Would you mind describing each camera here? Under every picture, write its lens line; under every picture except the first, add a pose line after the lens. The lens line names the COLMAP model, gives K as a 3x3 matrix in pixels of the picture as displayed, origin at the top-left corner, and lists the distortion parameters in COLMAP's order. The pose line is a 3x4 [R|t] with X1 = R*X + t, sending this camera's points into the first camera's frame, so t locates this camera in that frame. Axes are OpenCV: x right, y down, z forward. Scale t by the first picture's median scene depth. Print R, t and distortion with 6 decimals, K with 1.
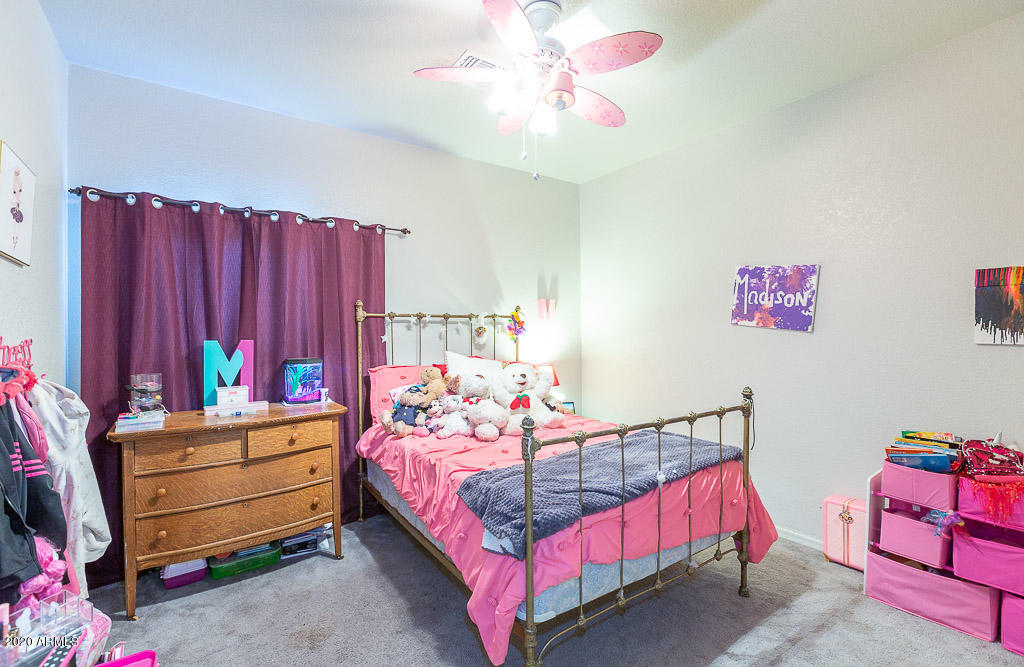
lens RADIAL K [[465.2, 0, 516.7], [0, 465.2, 328.8], [0, 0, 1]] dist [-0.015108, -0.000024]
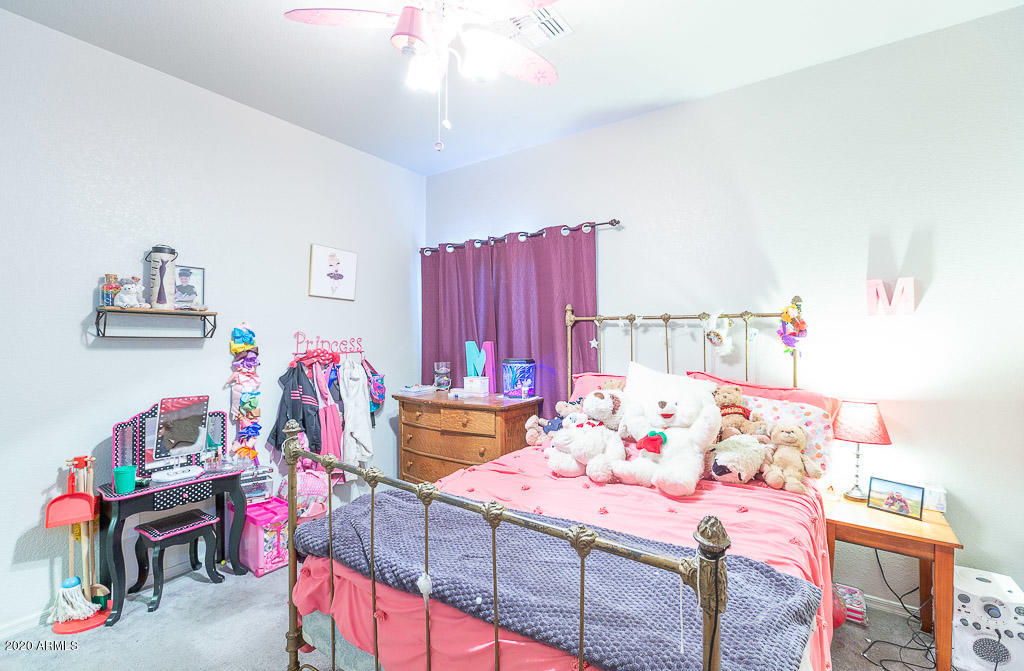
lens RADIAL K [[465.2, 0, 515.5], [0, 465.2, 335.1], [0, 0, 1]] dist [-0.015108, -0.000024]
pose [[0.312195, 0.008180, -0.949983, 0.586972], [-0.001762, 0.999966, 0.008031, -0.003534], [0.950016, -0.000833, 0.312199, 0.595564]]
